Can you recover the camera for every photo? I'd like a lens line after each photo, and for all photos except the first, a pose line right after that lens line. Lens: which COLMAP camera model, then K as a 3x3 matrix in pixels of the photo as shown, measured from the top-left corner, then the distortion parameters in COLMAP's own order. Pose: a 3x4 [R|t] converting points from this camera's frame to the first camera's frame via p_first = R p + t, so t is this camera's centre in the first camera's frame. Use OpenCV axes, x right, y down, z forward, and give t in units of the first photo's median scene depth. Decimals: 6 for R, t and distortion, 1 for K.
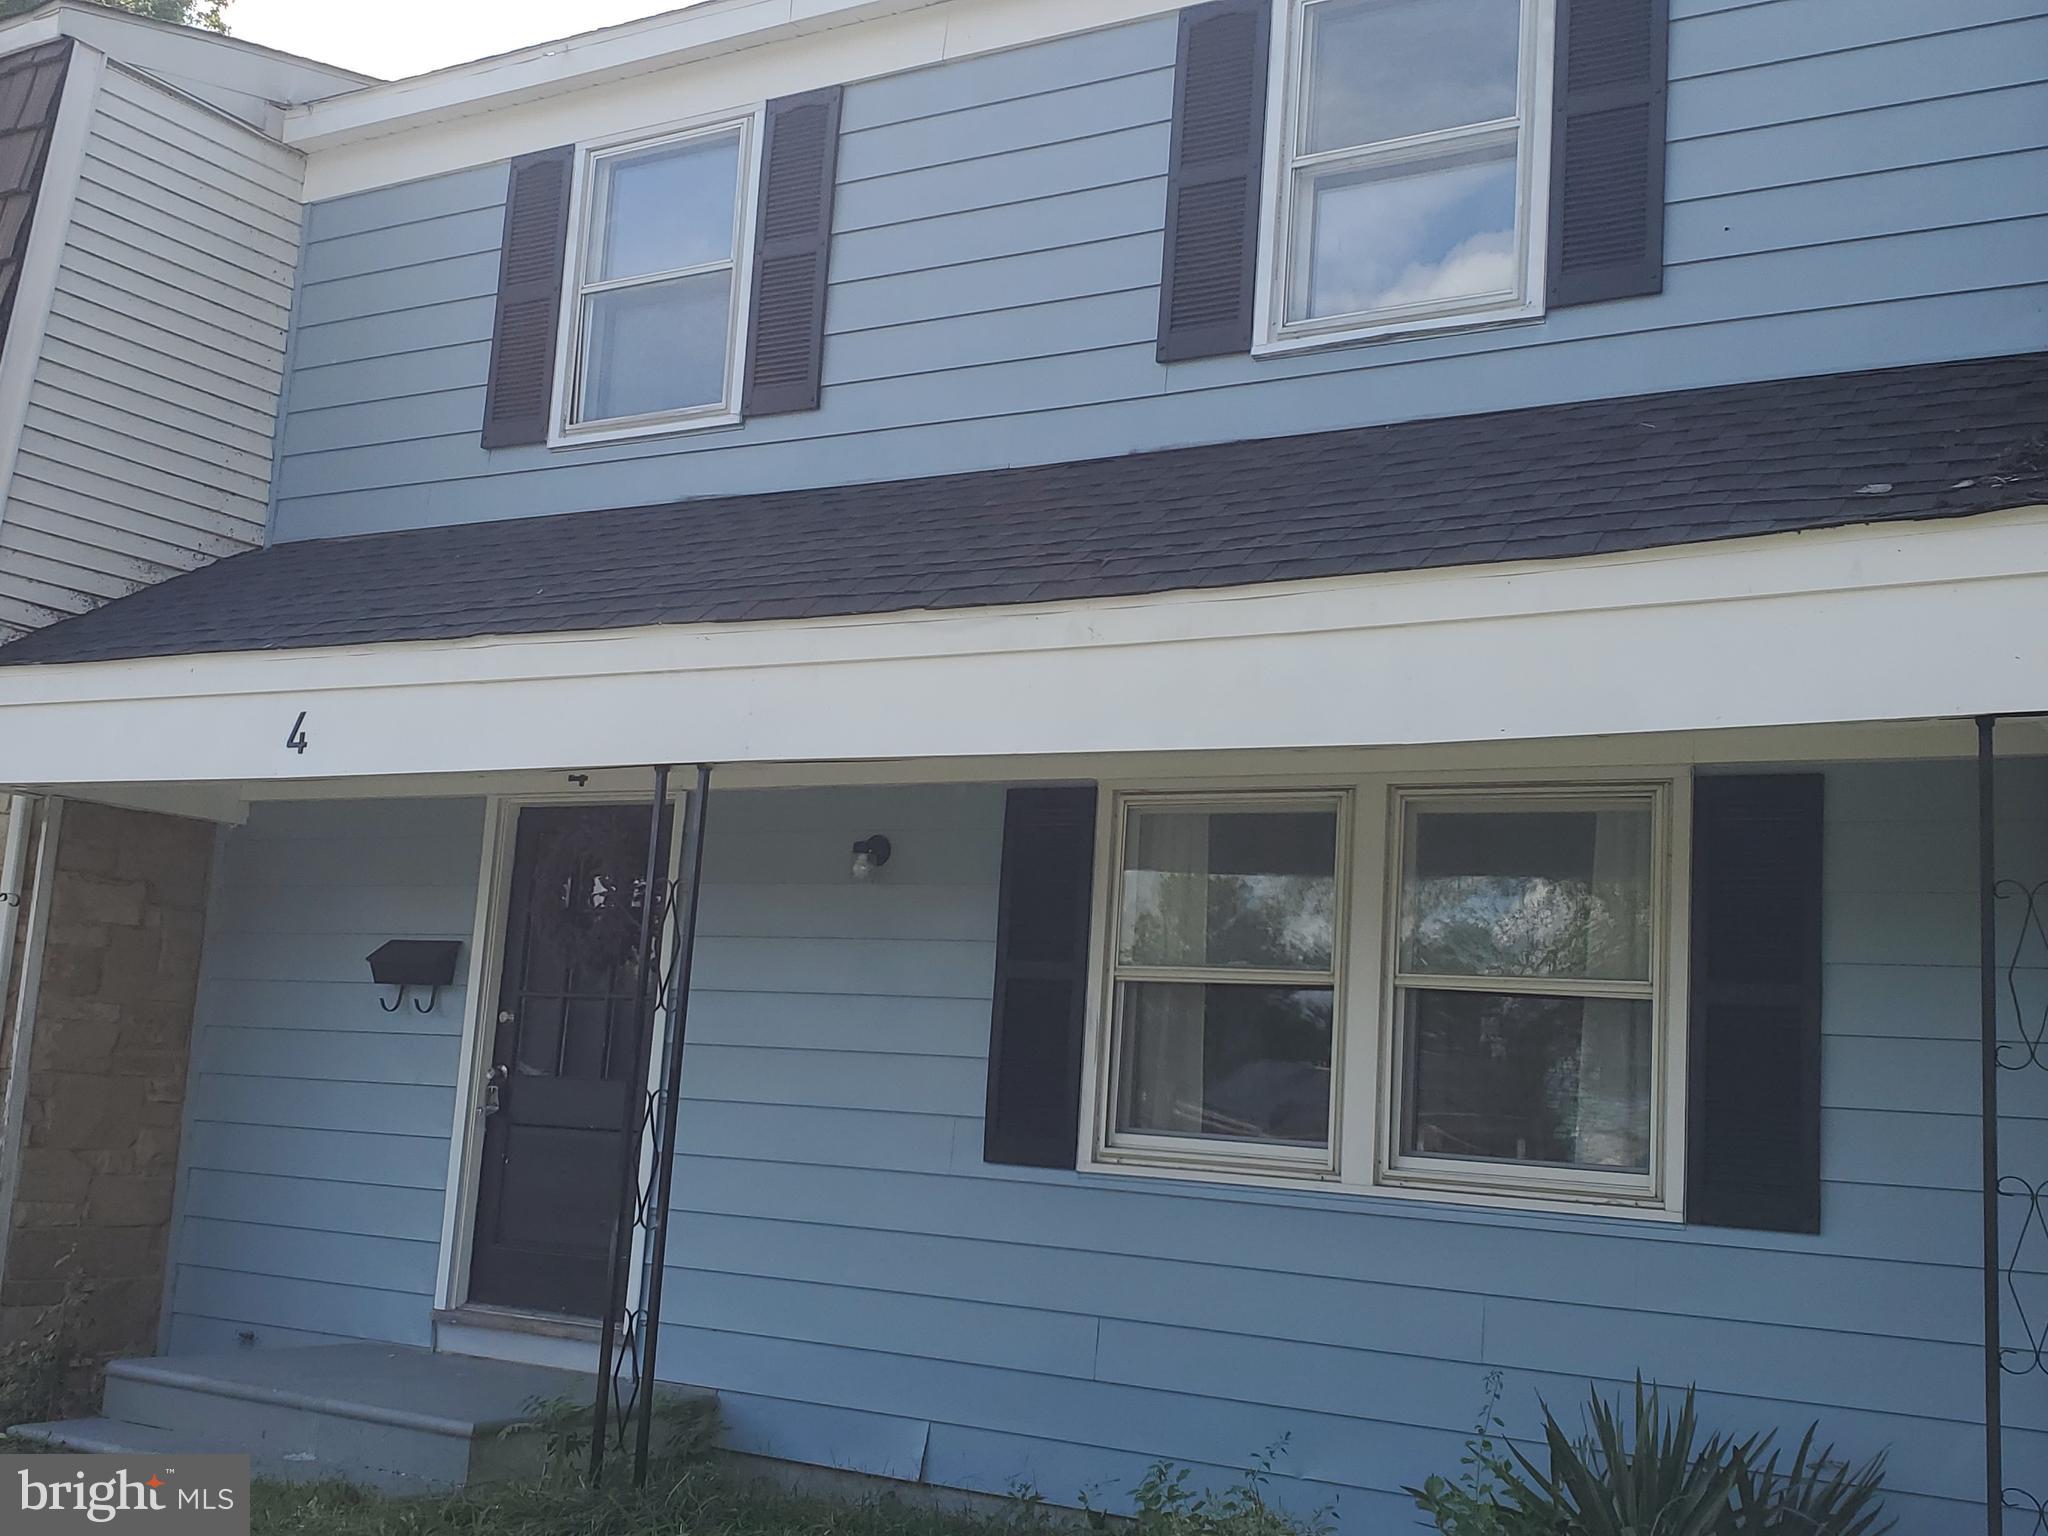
lens RADIAL K [[2345.9, 0, 1025.9], [0, 2345.9, 734.7], [0, 0, 1]] dist [0.072737, -0.176865]
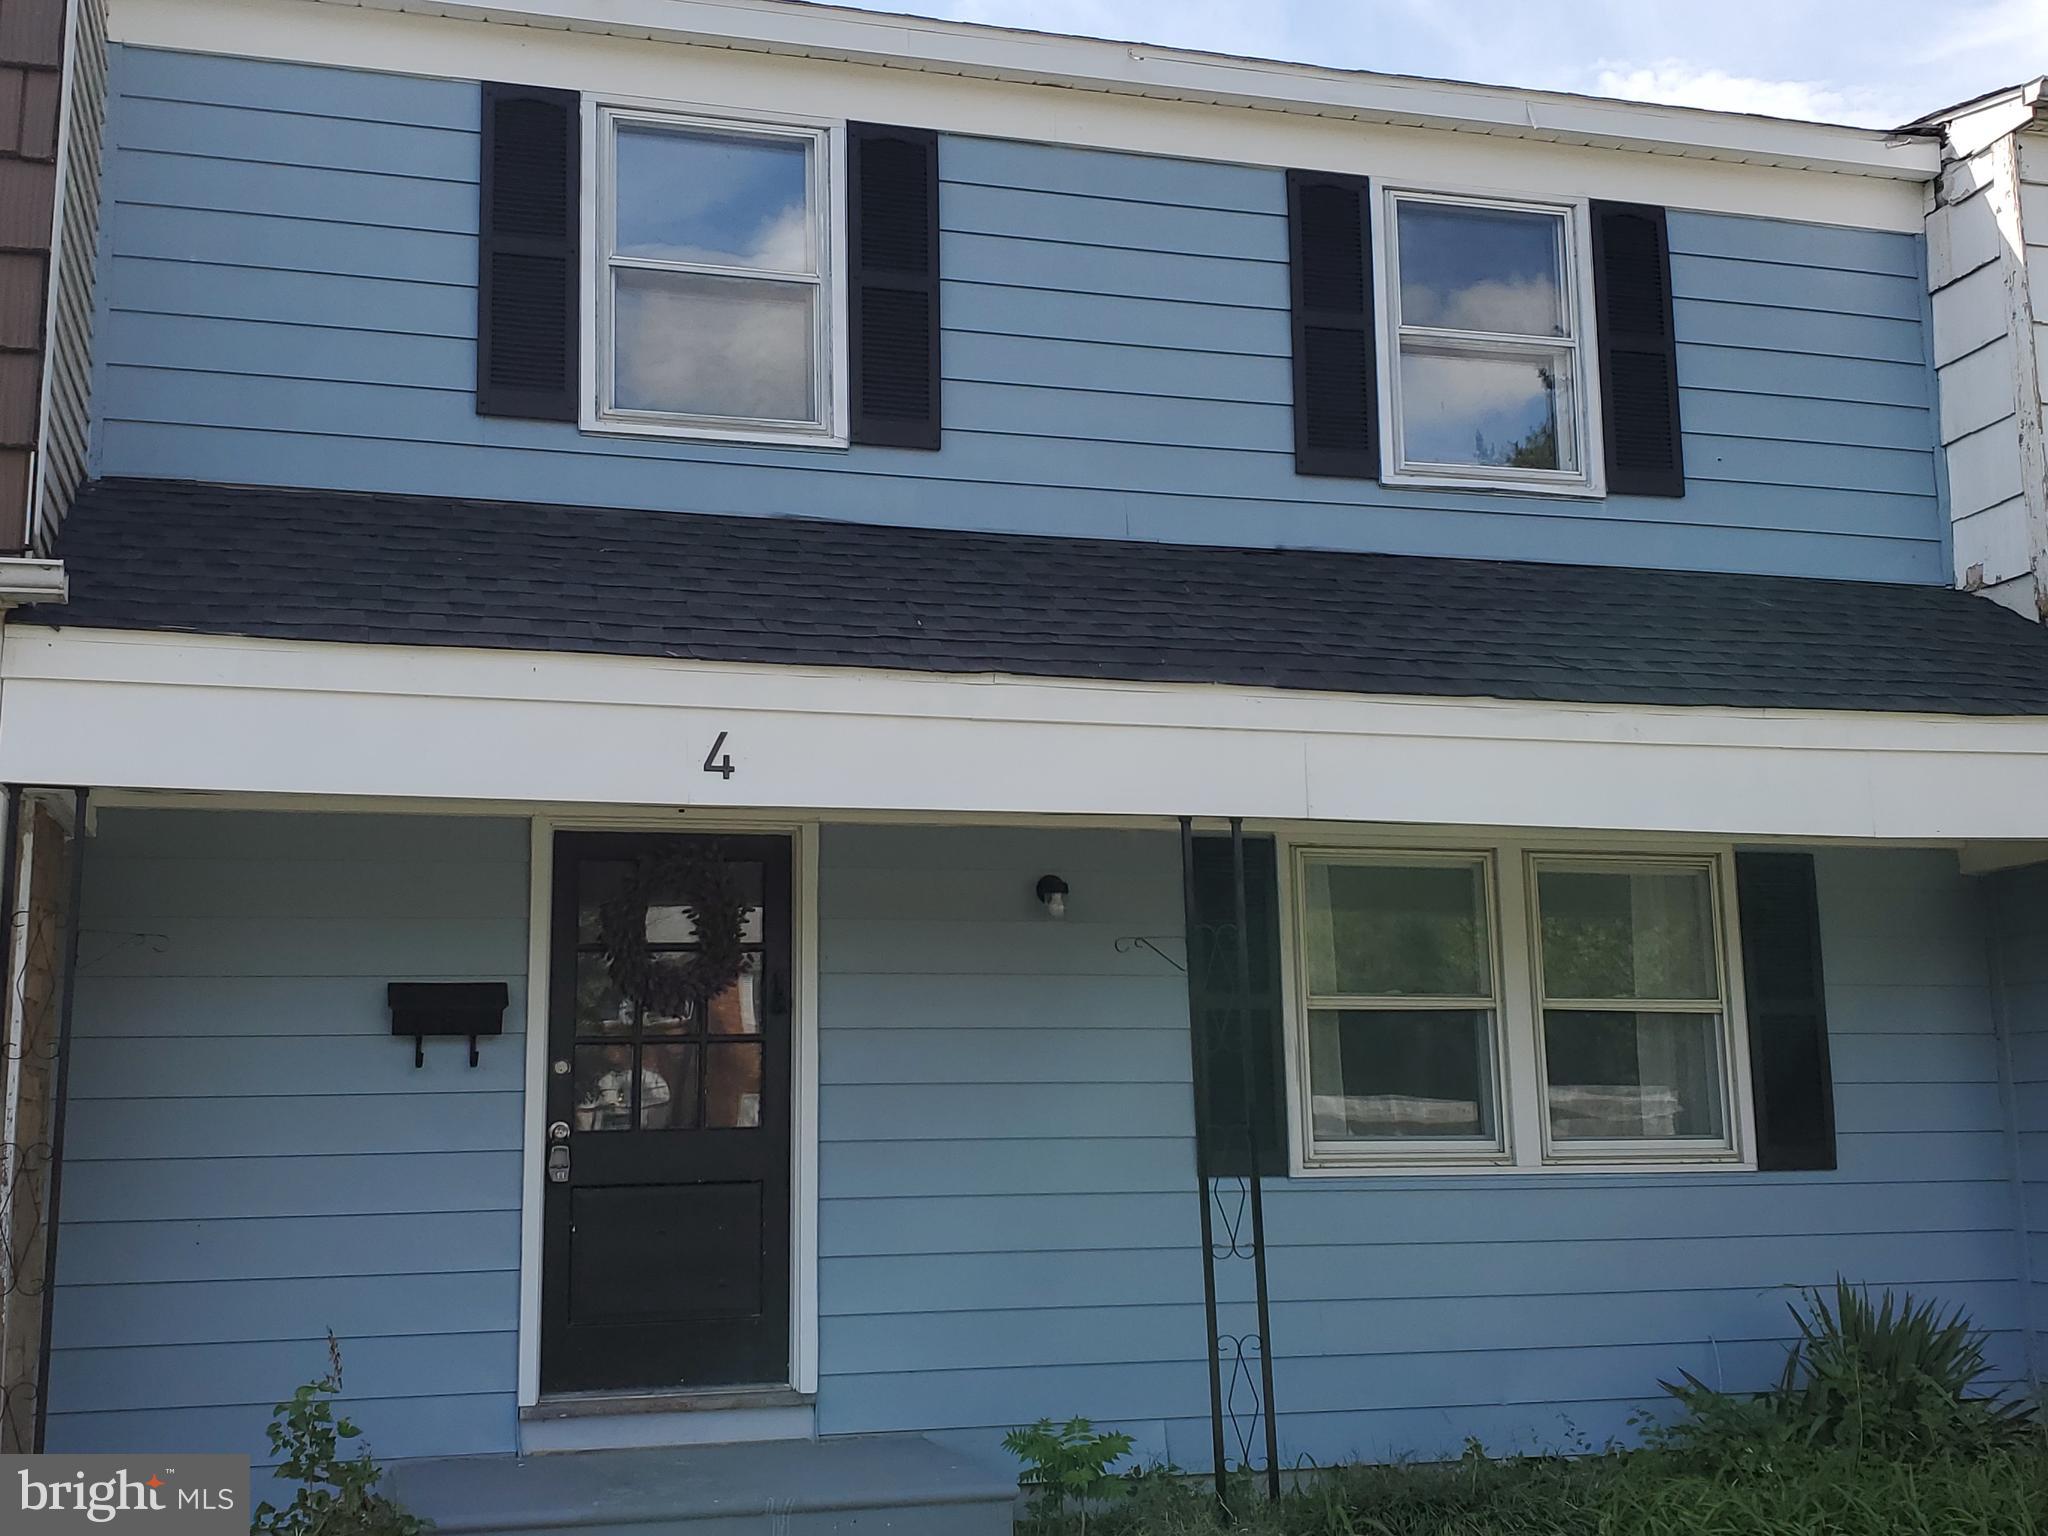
lens RADIAL K [[2345.9, 0, 1025.9], [0, 2345.9, 734.7], [0, 0, 1]] dist [0.072737, -0.176865]
pose [[0.665751, 0.057592, 0.743949, -0.886000], [-0.060778, 0.997889, -0.022861, 0.004727], [-0.743695, -0.029996, 0.667846, 0.322317]]
